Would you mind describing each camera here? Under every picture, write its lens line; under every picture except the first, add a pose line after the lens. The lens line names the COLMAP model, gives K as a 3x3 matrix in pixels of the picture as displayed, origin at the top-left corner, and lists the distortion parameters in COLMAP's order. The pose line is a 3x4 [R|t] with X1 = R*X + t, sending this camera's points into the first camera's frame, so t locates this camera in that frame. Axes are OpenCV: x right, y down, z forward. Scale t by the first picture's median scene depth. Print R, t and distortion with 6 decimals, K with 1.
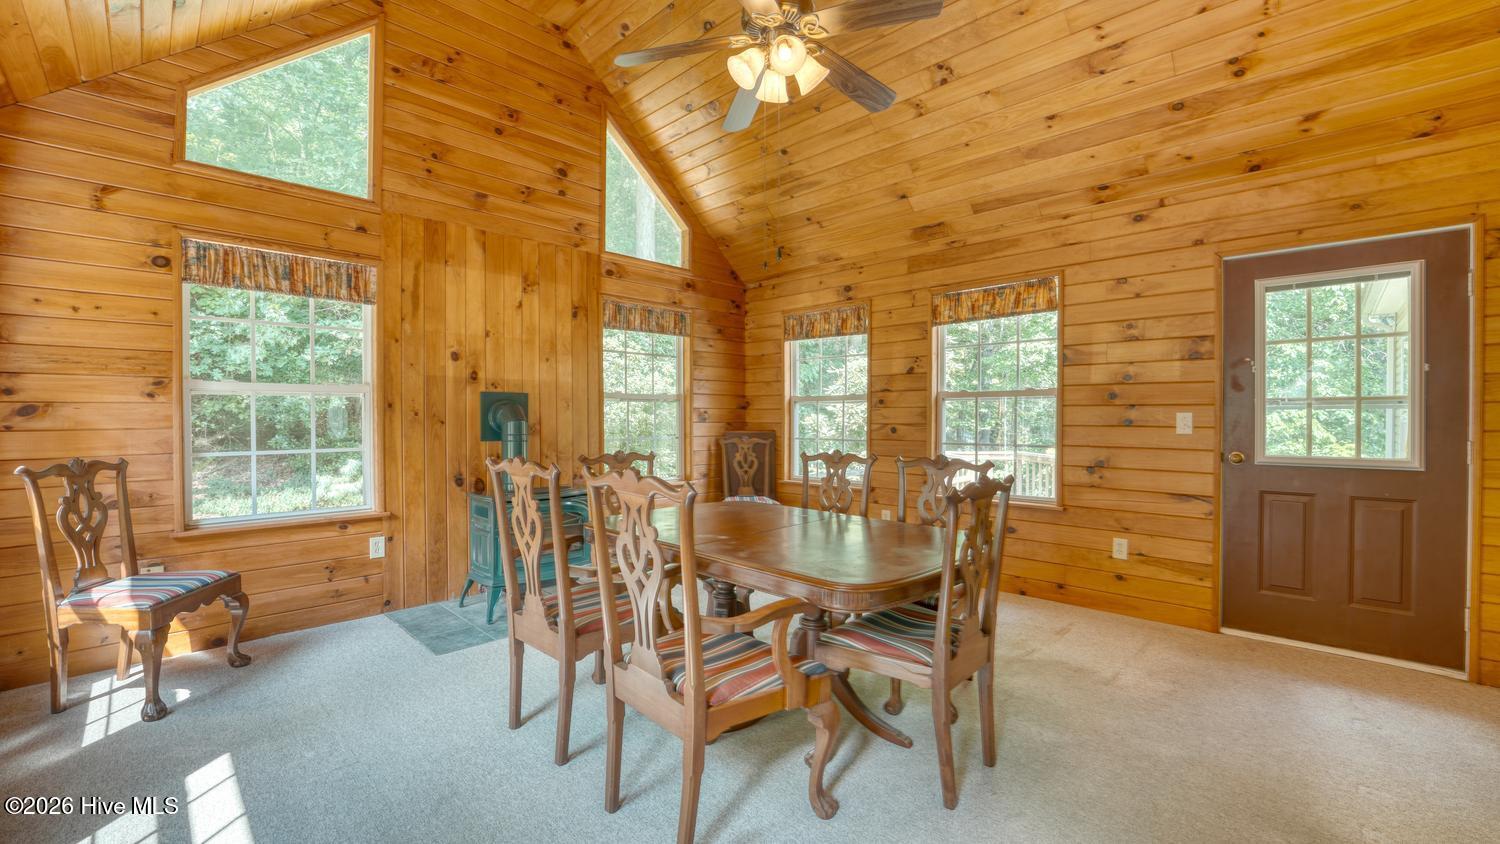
lens RADIAL K [[605.3, 0, 748.3], [0, 605.3, 421.7], [0, 0, 1]] dist [-0.029769, 0.000012]
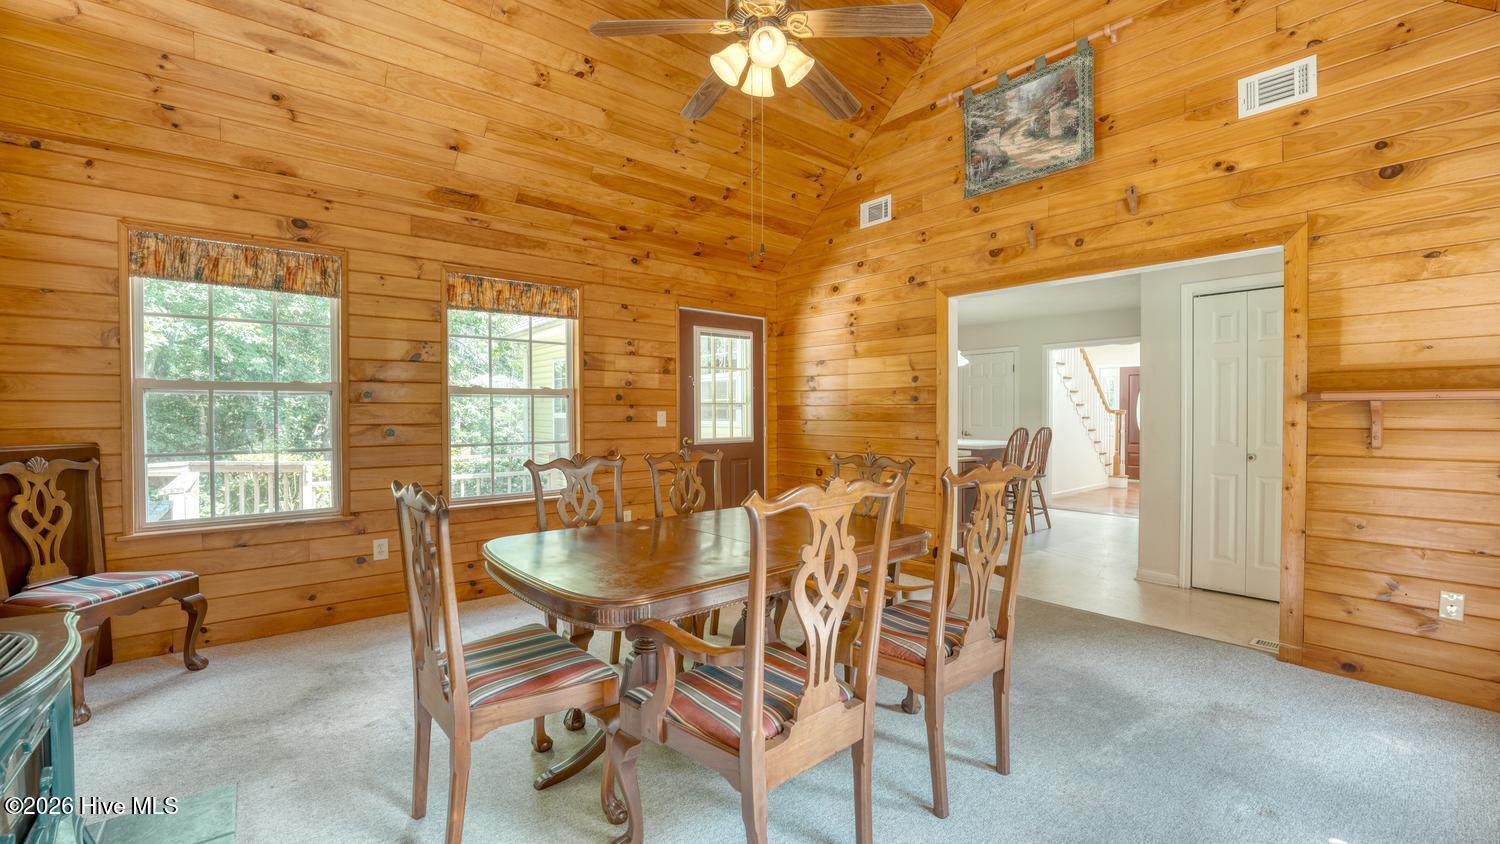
lens RADIAL K [[605.3, 0, 748.3], [0, 605.3, 421.7], [0, 0, 1]] dist [-0.029769, 0.000012]
pose [[0.092847, -0.013520, 0.995589, -0.551769], [0.011062, 0.999860, 0.012547, -0.004931], [-0.995619, 0.009848, 0.092983, 0.552501]]
